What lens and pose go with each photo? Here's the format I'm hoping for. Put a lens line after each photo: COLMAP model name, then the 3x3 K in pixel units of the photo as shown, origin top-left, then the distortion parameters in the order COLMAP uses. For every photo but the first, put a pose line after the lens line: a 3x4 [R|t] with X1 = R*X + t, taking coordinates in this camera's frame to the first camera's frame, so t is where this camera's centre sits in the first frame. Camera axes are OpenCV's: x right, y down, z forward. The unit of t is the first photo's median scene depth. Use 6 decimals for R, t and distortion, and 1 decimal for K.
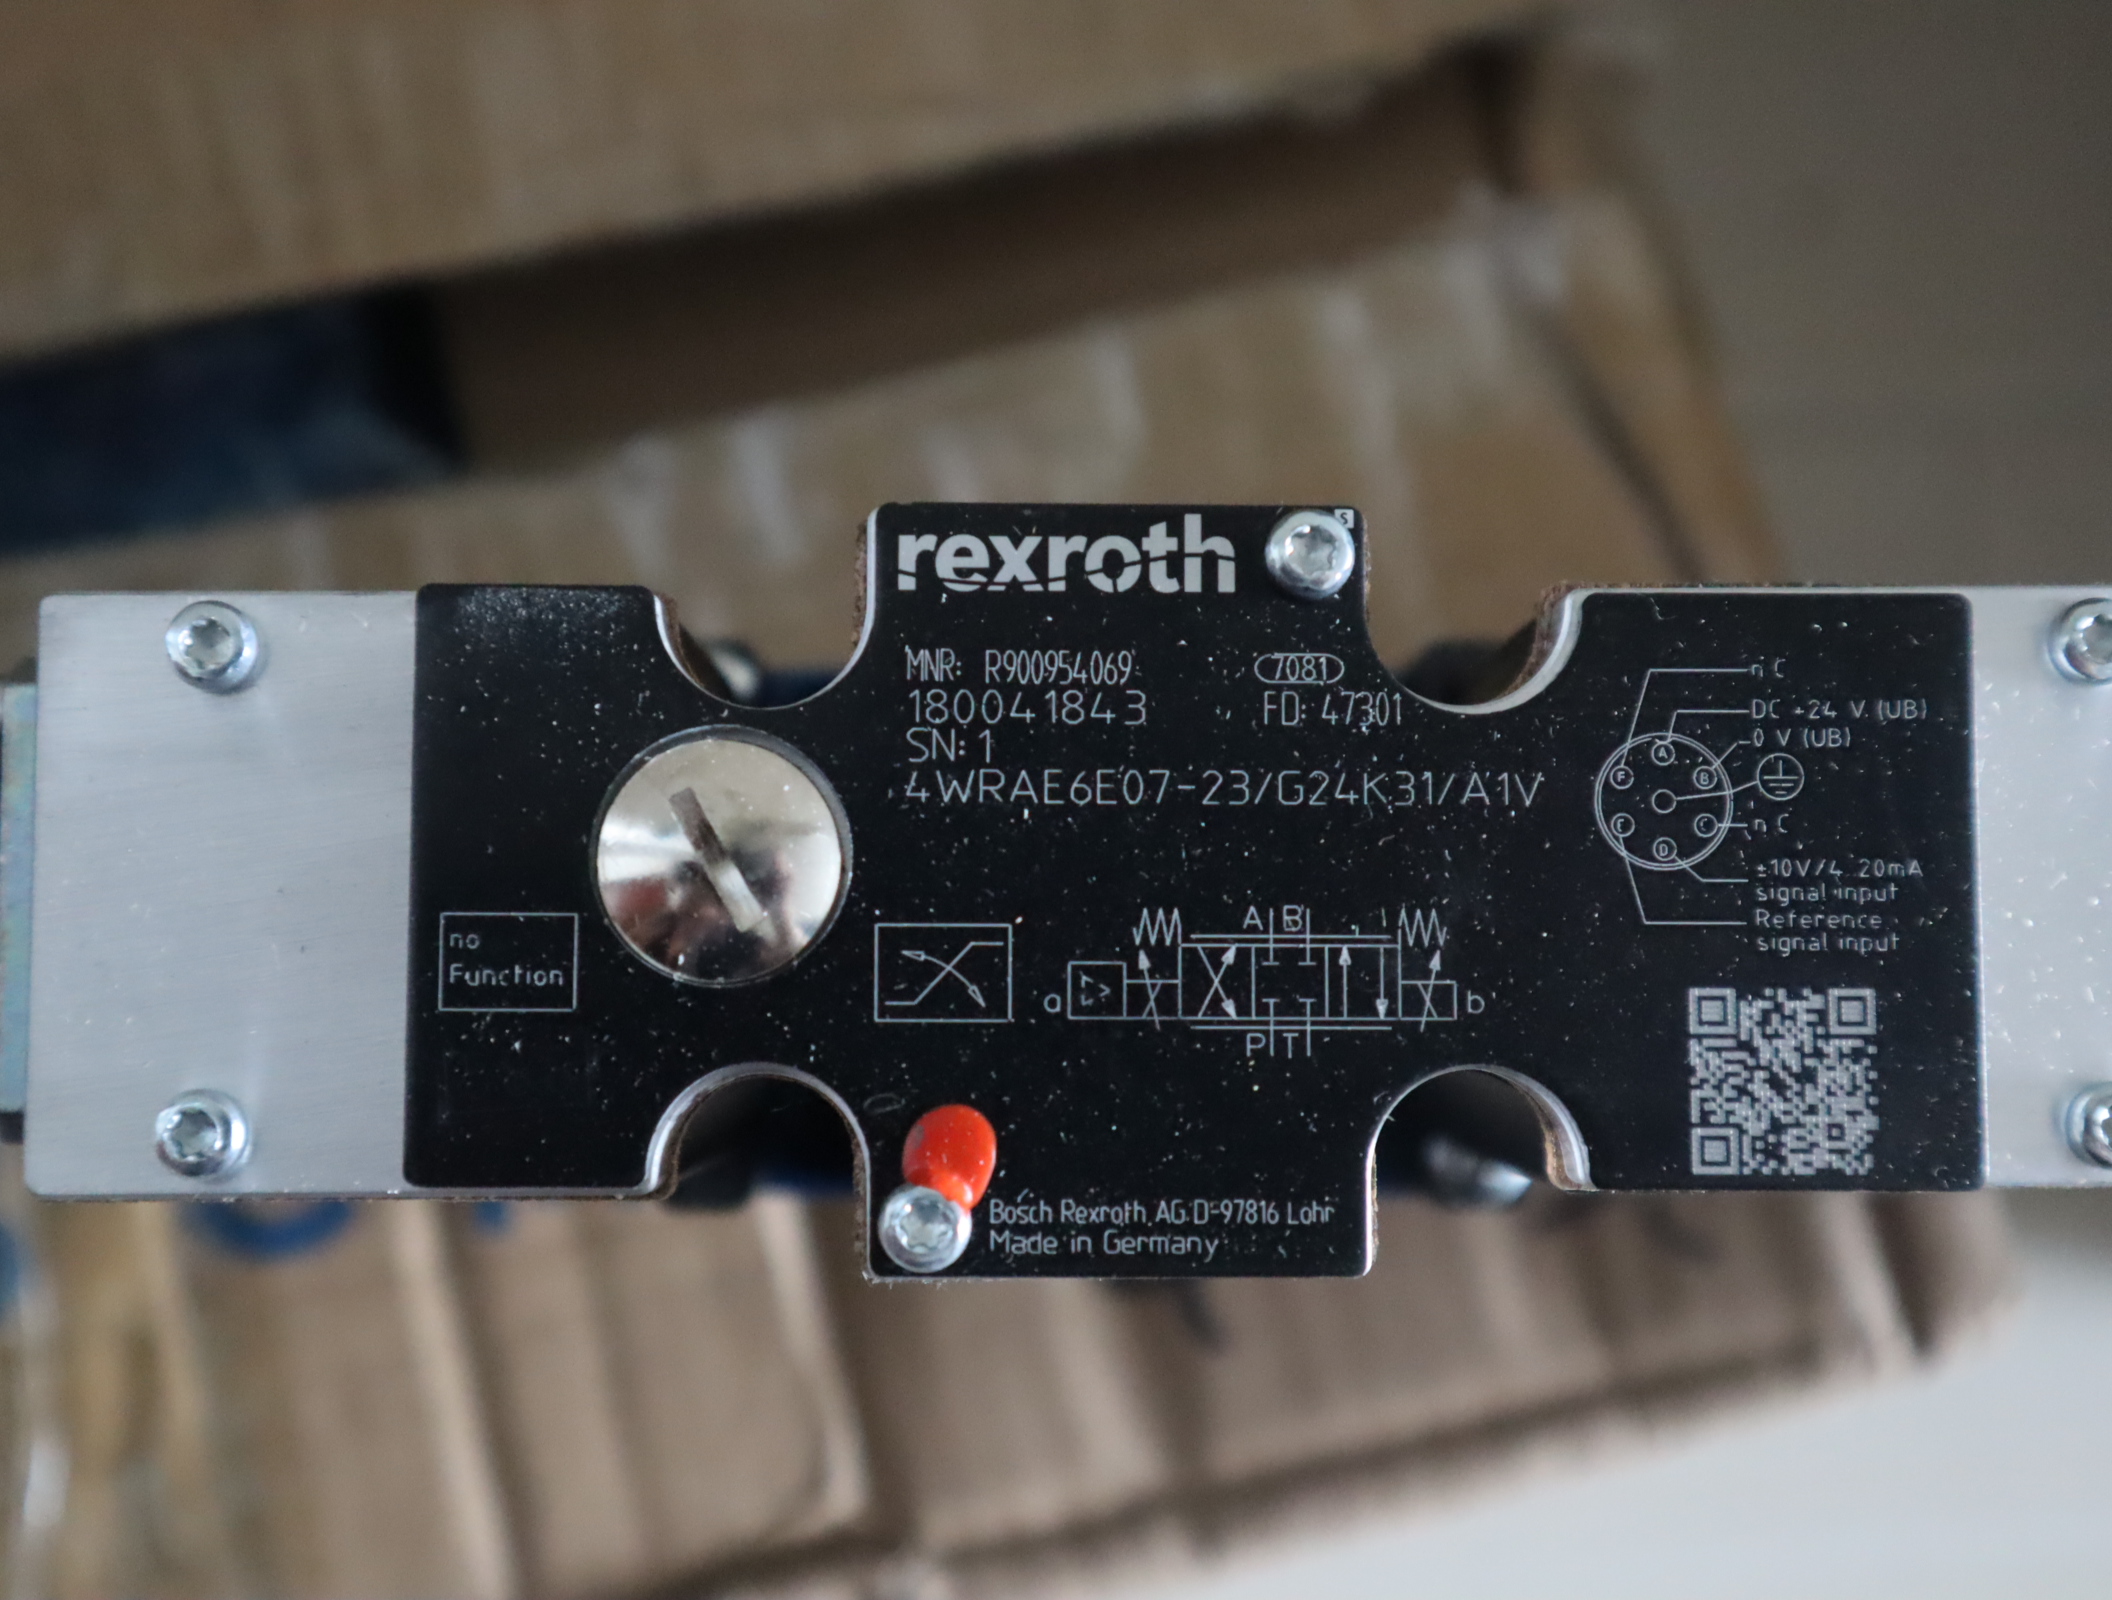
lens RADIAL K [[2555.8, 0, 1056.0], [0, 2555.8, 800.0], [0, 0, 1]] dist [0.029605, 0.073058]
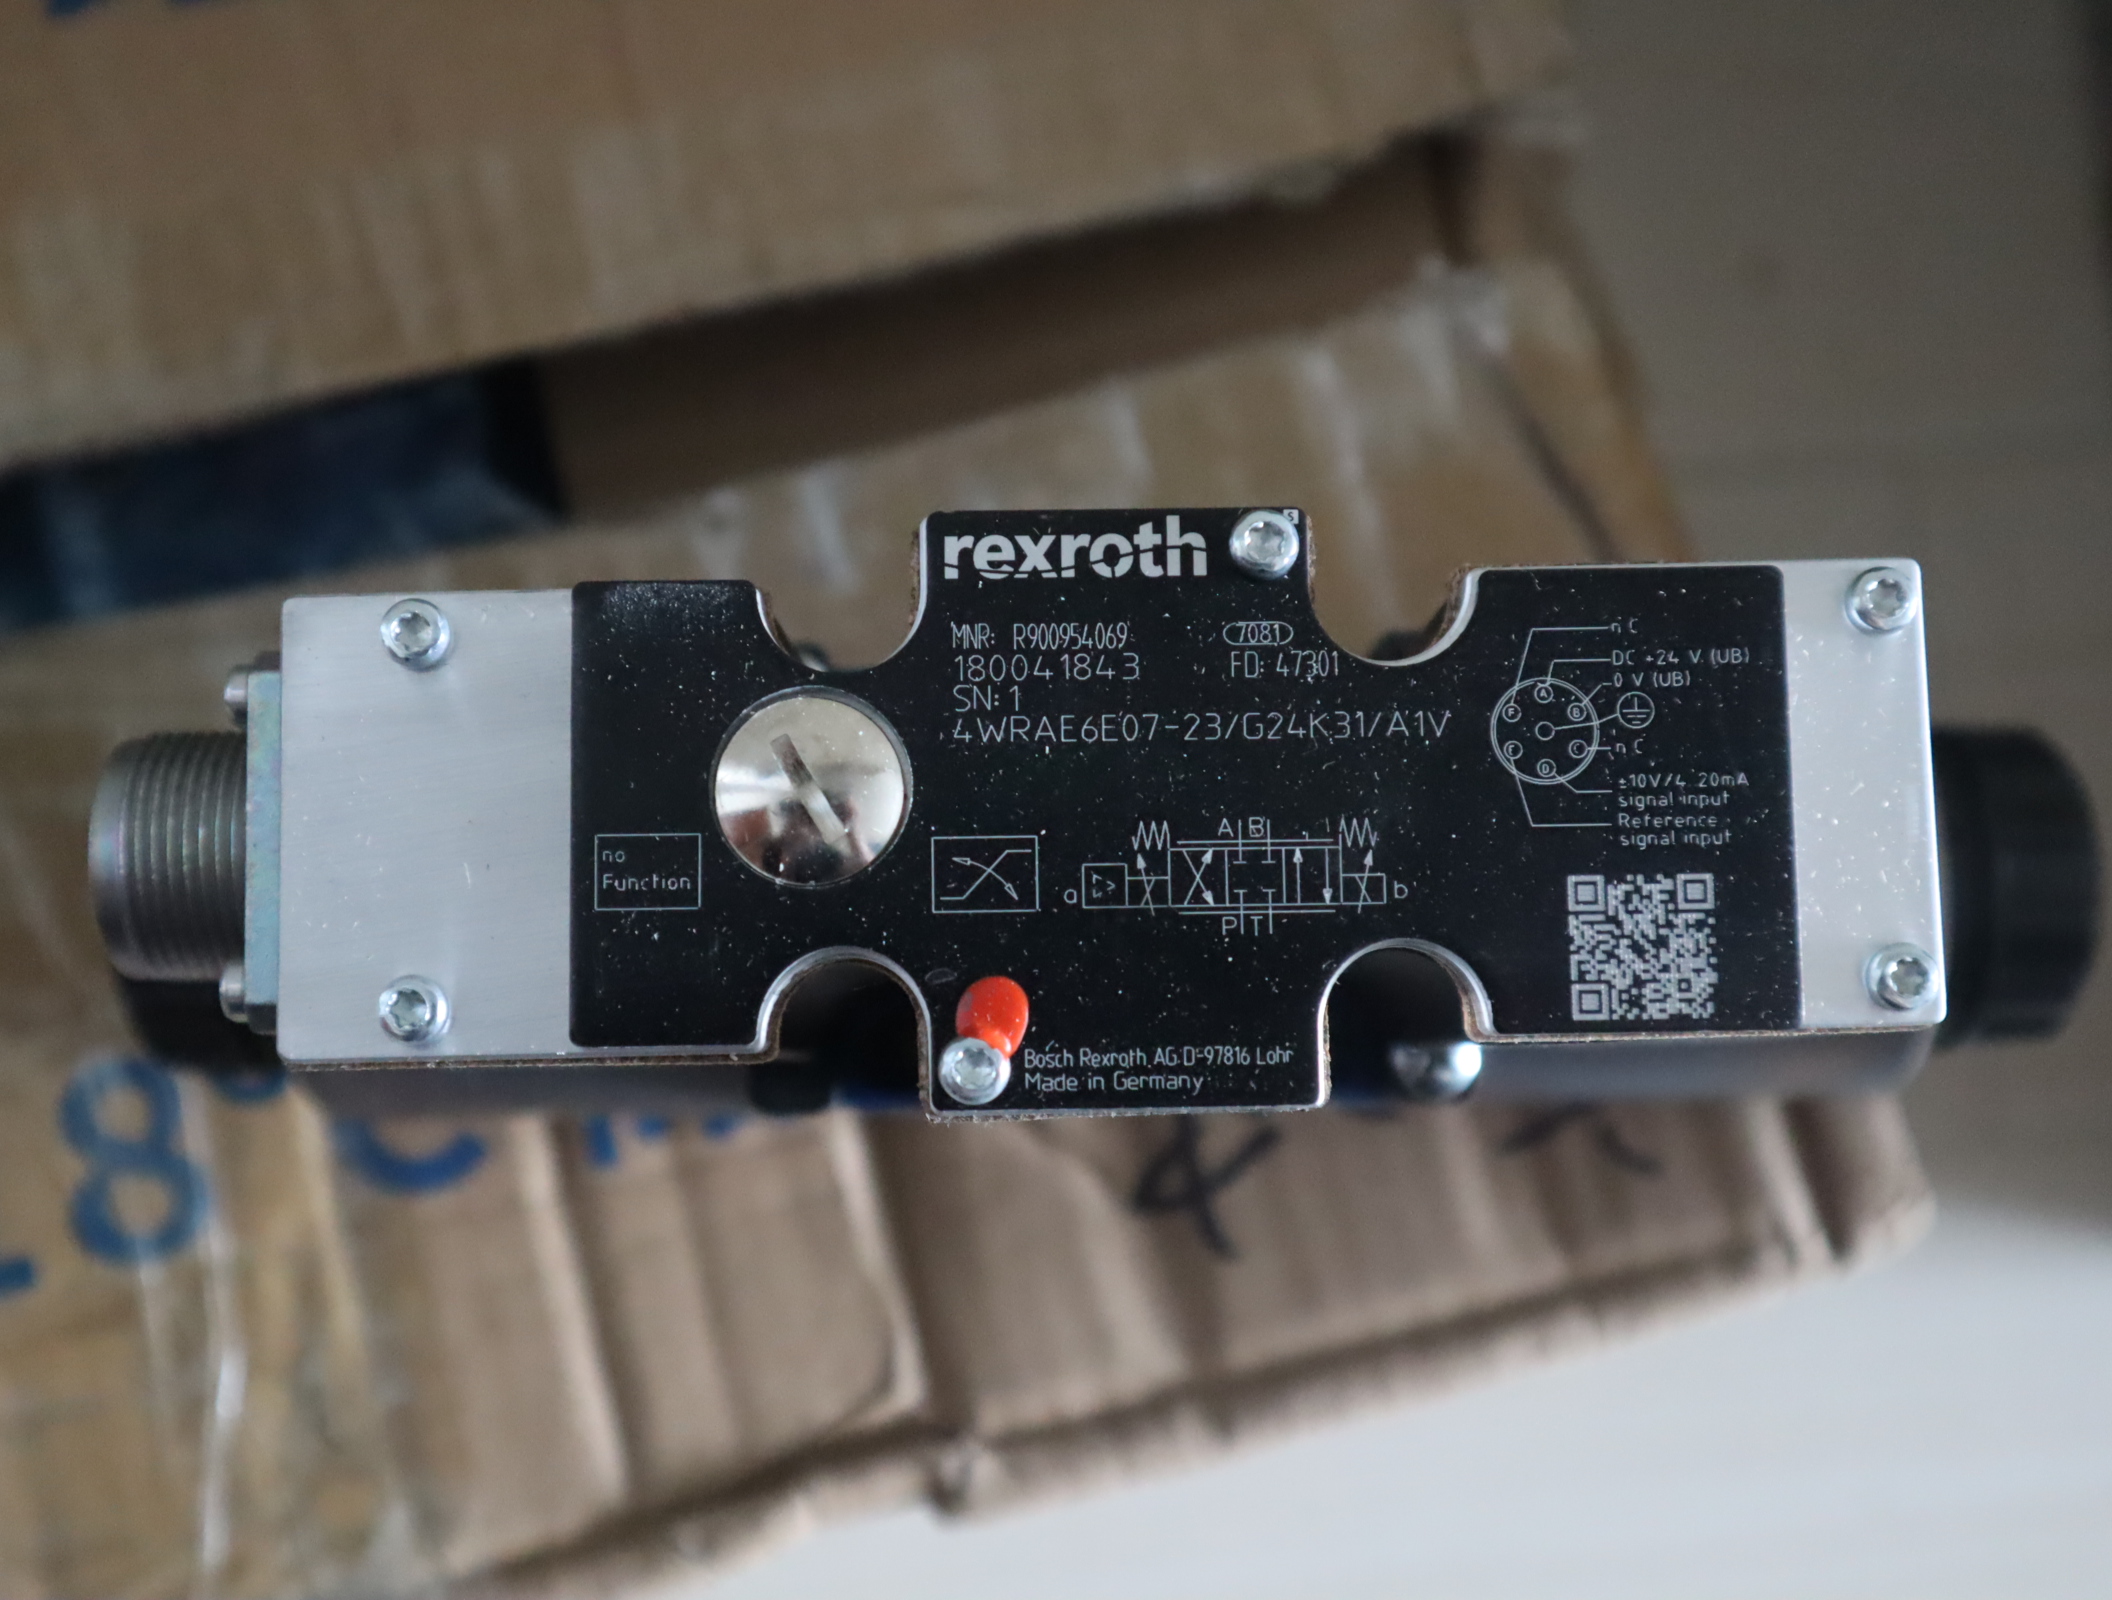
lens RADIAL K [[2555.8, 0, 1056.0], [0, 2555.8, 800.0], [0, 0, 1]] dist [0.029605, 0.073058]
pose [[0.999684, -0.019346, -0.016067, 0.012843], [0.018868, 0.999389, -0.029417, 0.068269], [0.016627, 0.029104, 0.999438, -0.282809]]
